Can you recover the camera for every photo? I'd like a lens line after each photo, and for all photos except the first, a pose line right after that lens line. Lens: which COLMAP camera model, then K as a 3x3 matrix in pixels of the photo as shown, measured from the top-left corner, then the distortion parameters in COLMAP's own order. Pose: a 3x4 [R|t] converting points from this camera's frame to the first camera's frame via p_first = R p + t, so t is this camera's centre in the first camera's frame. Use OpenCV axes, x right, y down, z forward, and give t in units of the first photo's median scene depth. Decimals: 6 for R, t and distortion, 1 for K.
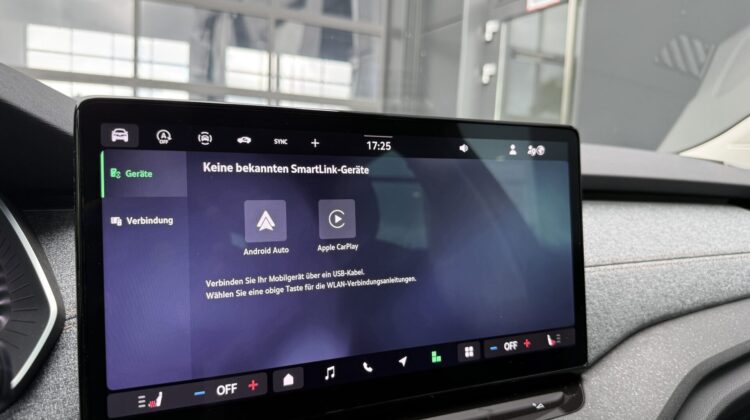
lens RADIAL K [[541.4, 0, 378.5], [0, 541.4, 209.4], [0, 0, 1]] dist [0.004404, -0.063020]
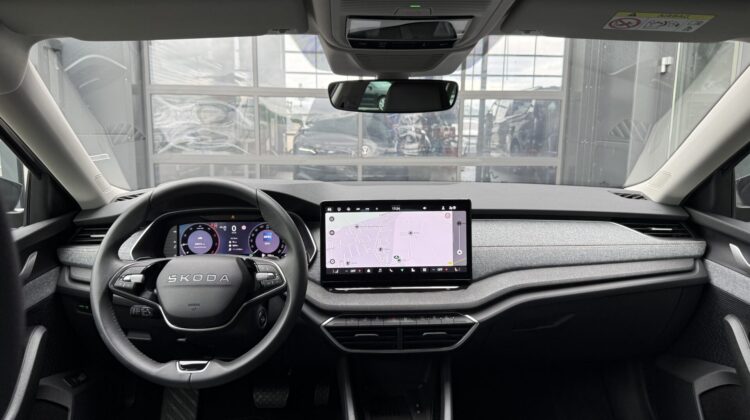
lens RADIAL K [[541.4, 0, 376.4], [0, 541.4, 216.9], [0, 0, 1]] dist [0.004404, -0.063020]
pose [[0.919531, 0.033537, -0.391584, 1.059916], [-0.006427, 0.997503, 0.070338, -0.260777], [0.392965, -0.062161, 0.917450, -1.914855]]
